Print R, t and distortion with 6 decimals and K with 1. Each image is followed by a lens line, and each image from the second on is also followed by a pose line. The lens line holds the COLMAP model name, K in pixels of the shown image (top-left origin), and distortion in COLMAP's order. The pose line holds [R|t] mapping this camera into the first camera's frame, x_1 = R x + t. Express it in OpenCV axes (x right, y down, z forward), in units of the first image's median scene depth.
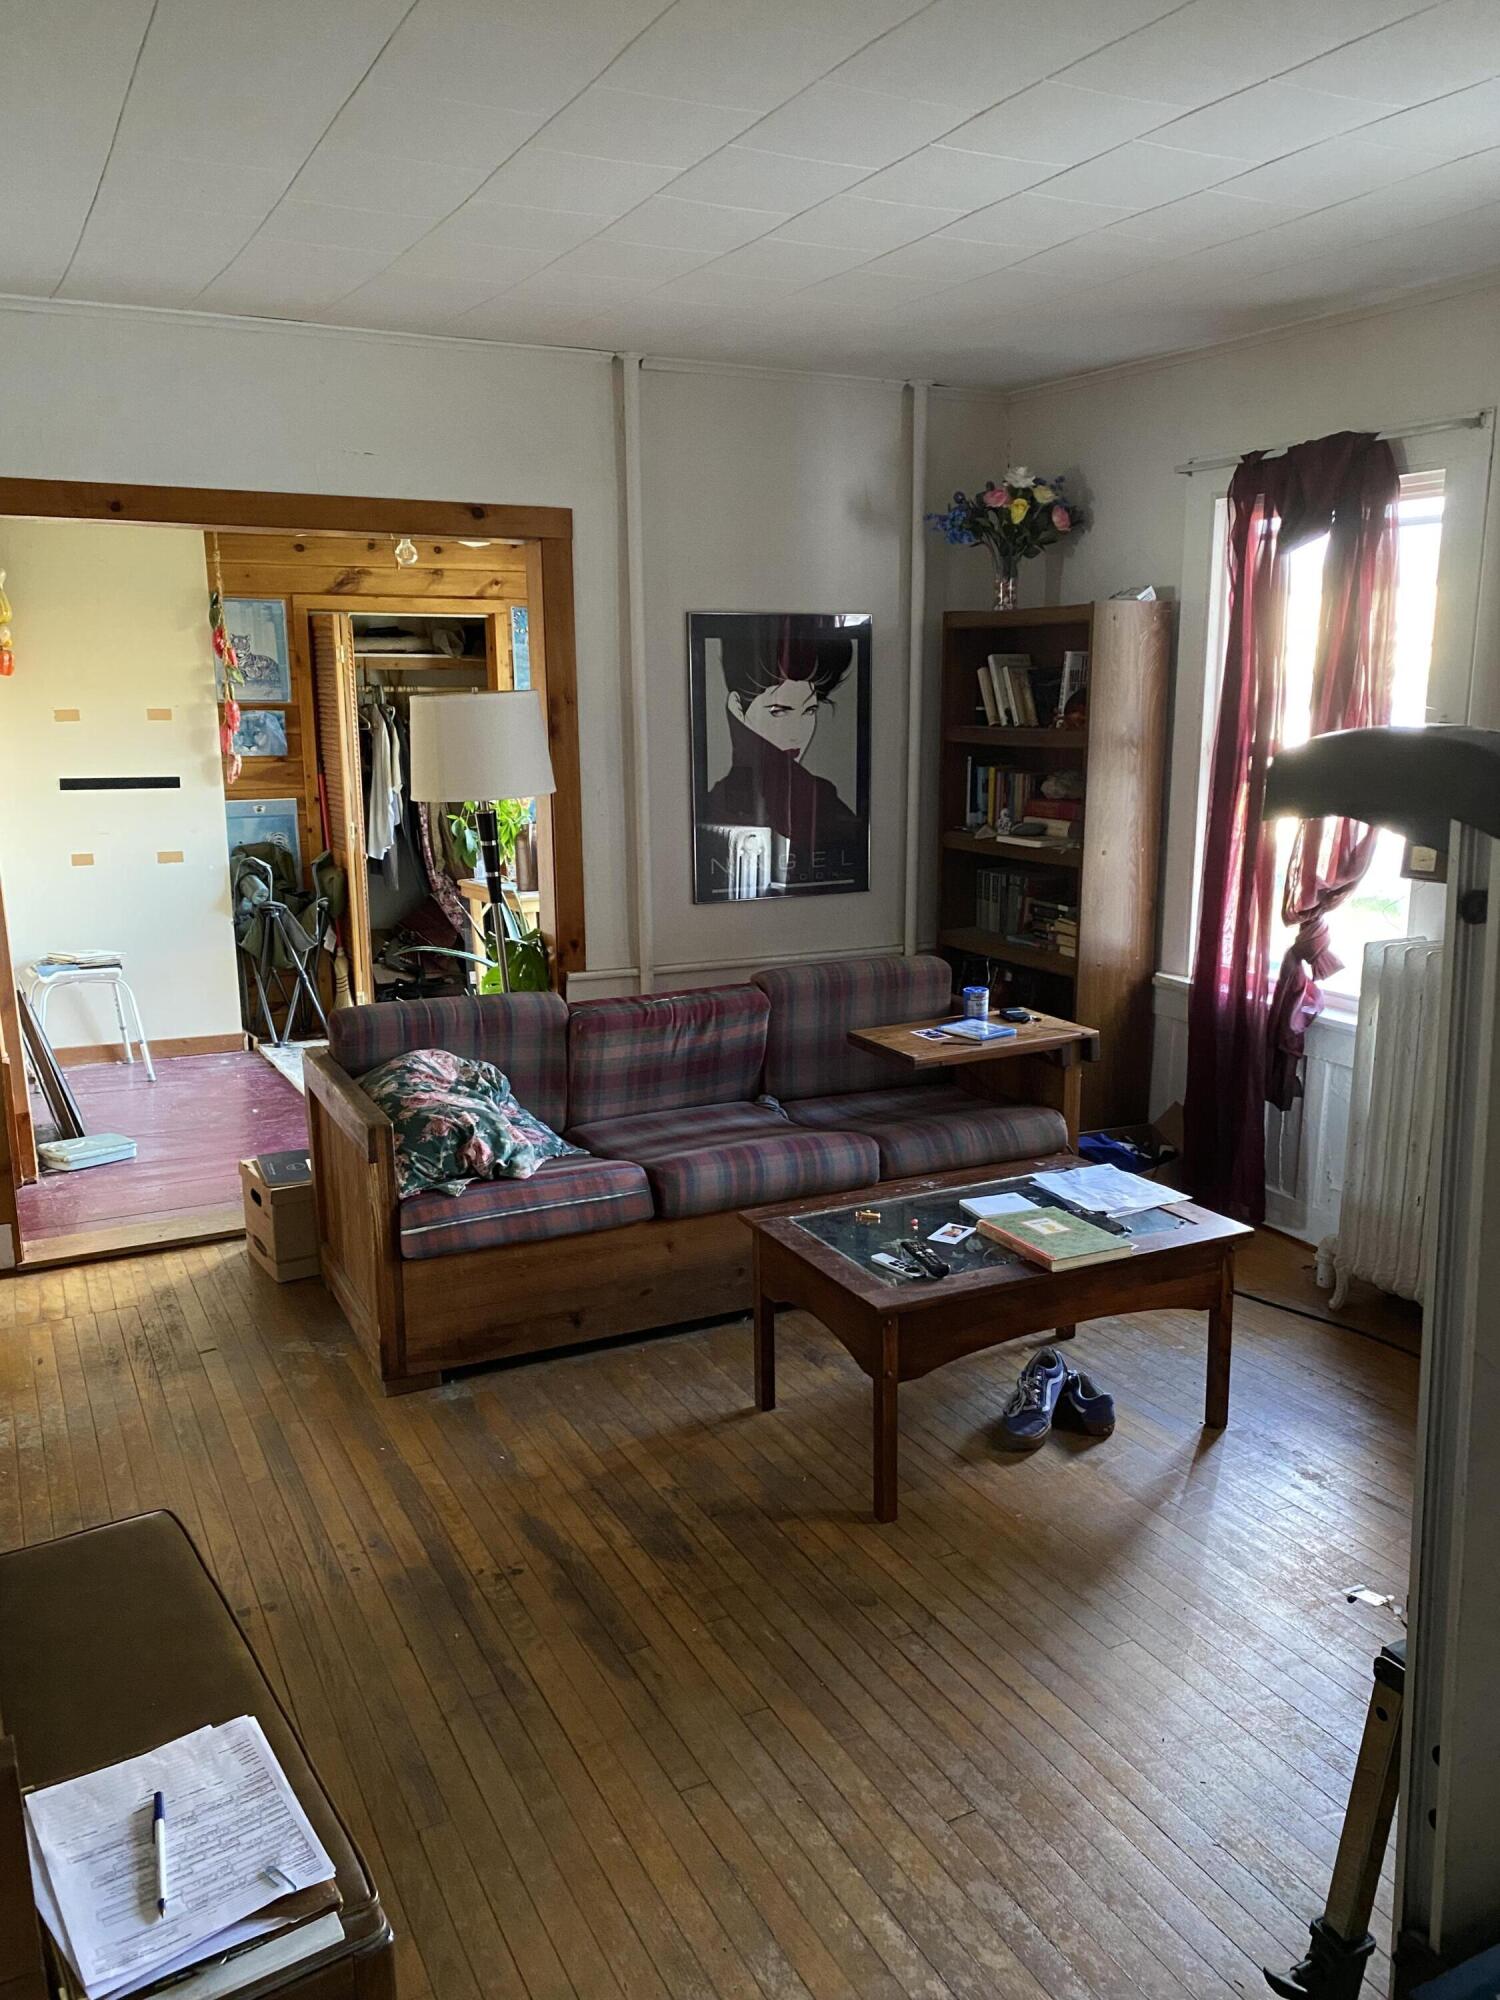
lens RADIAL K [[1514.0, 0, 743.3], [0, 1514.0, 1039.1], [0, 0, 1]] dist [0.109446, -0.181838]
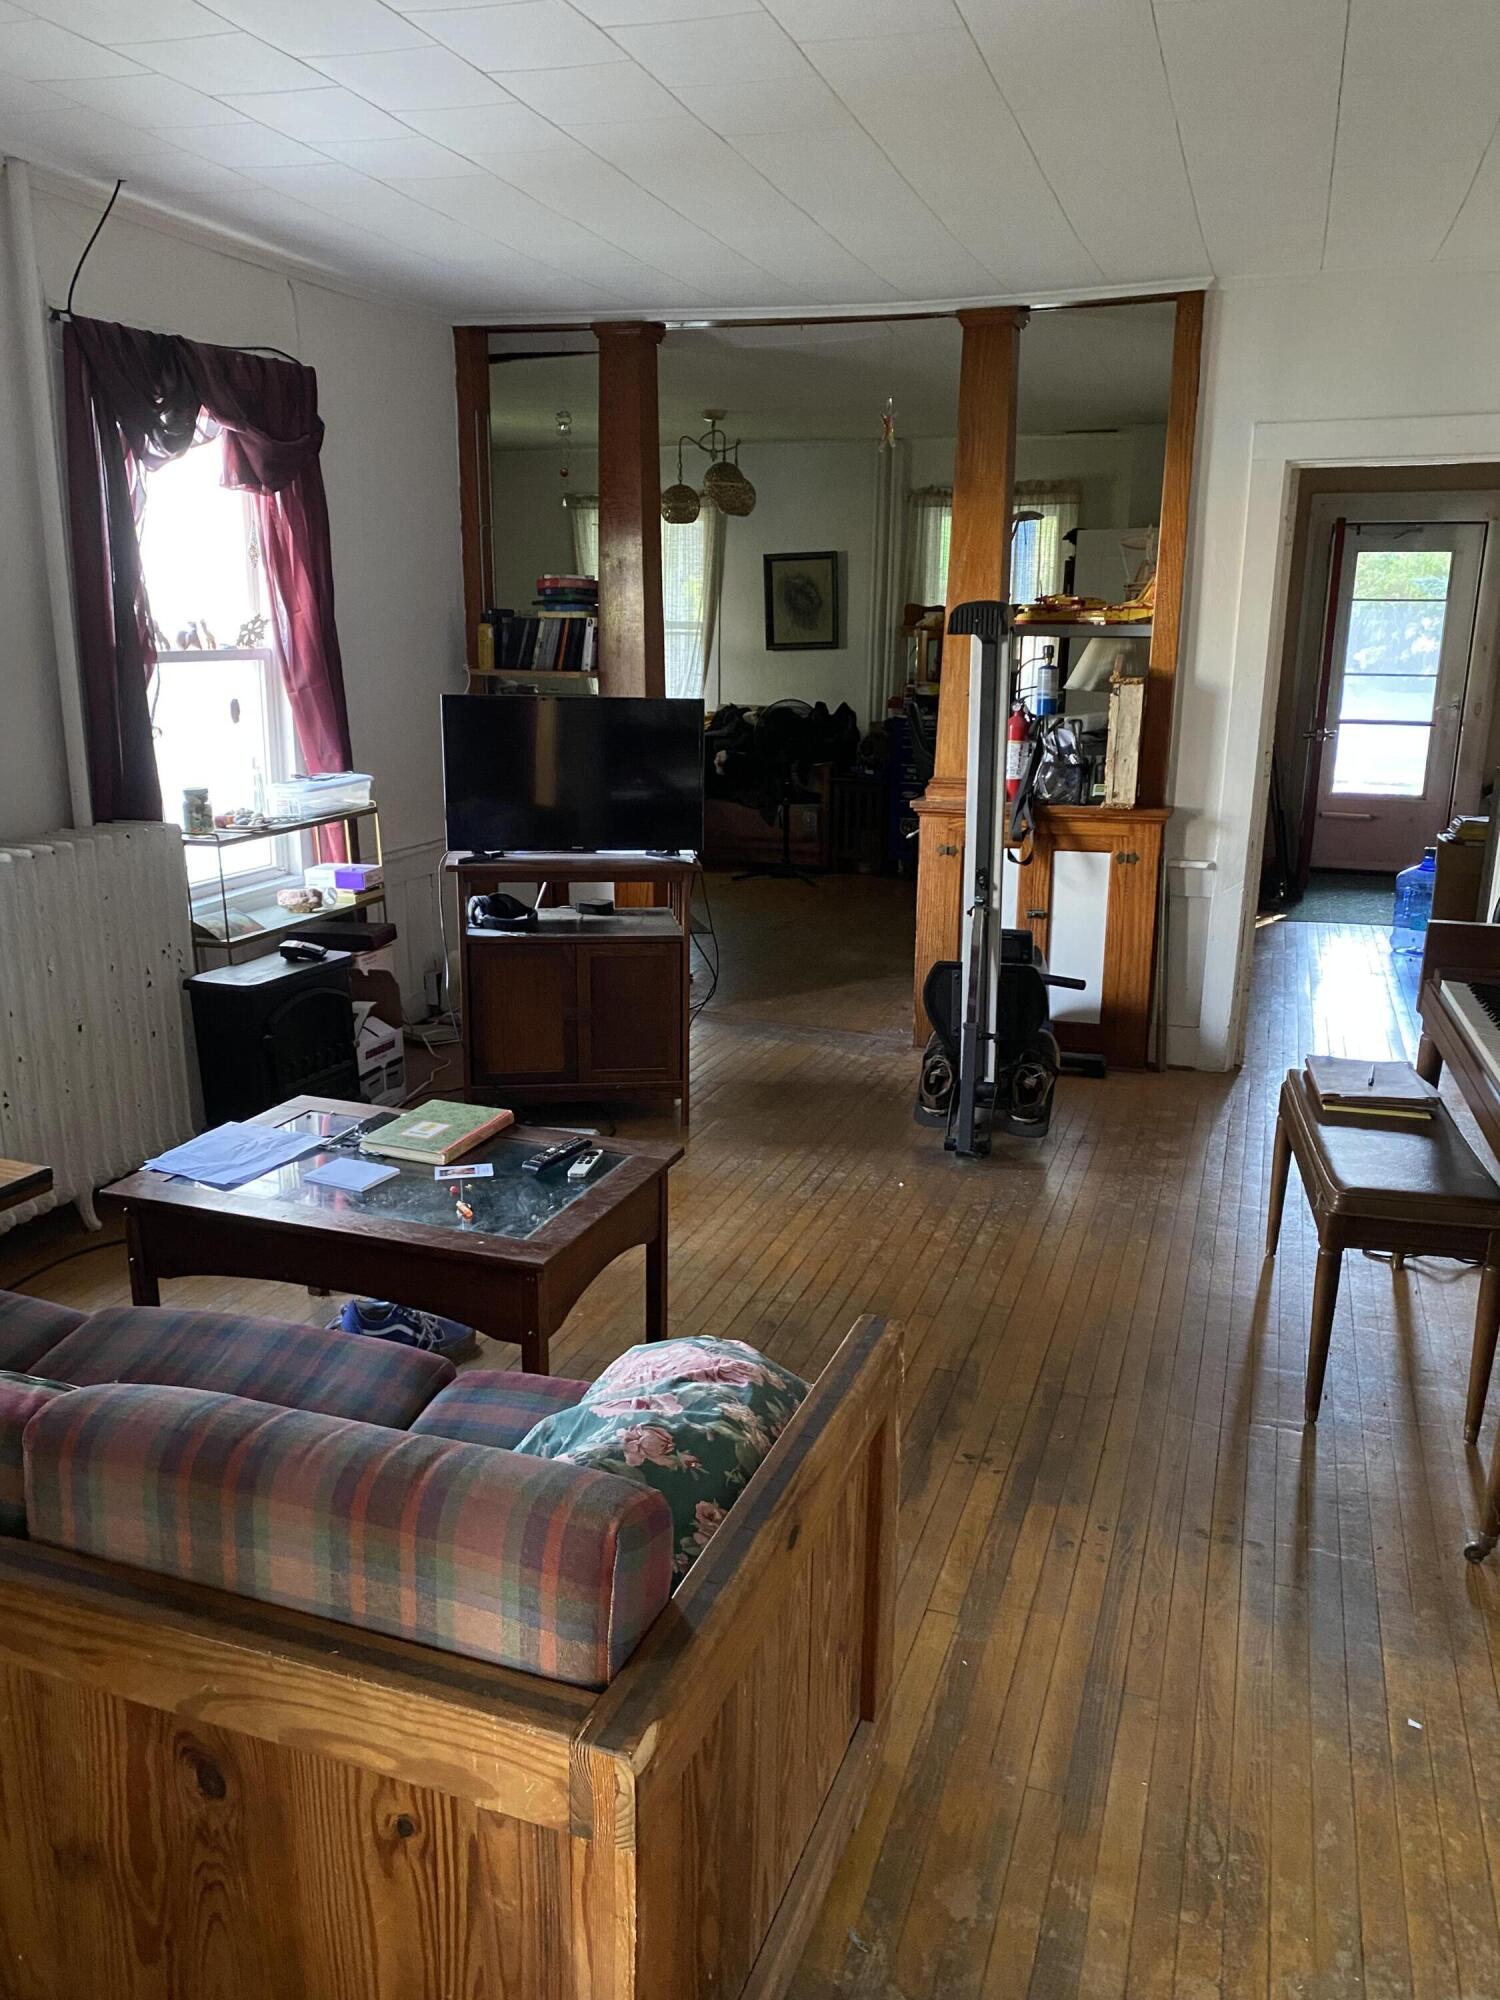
lens RADIAL K [[1514.0, 0, 743.3], [0, 1514.0, 1039.1], [0, 0, 1]] dist [0.109446, -0.181838]
pose [[-0.693067, -0.194487, 0.694142, -0.608231], [0.155401, 0.899968, 0.407317, -0.295410], [-0.703924, 0.390169, -0.593515, 1.402702]]
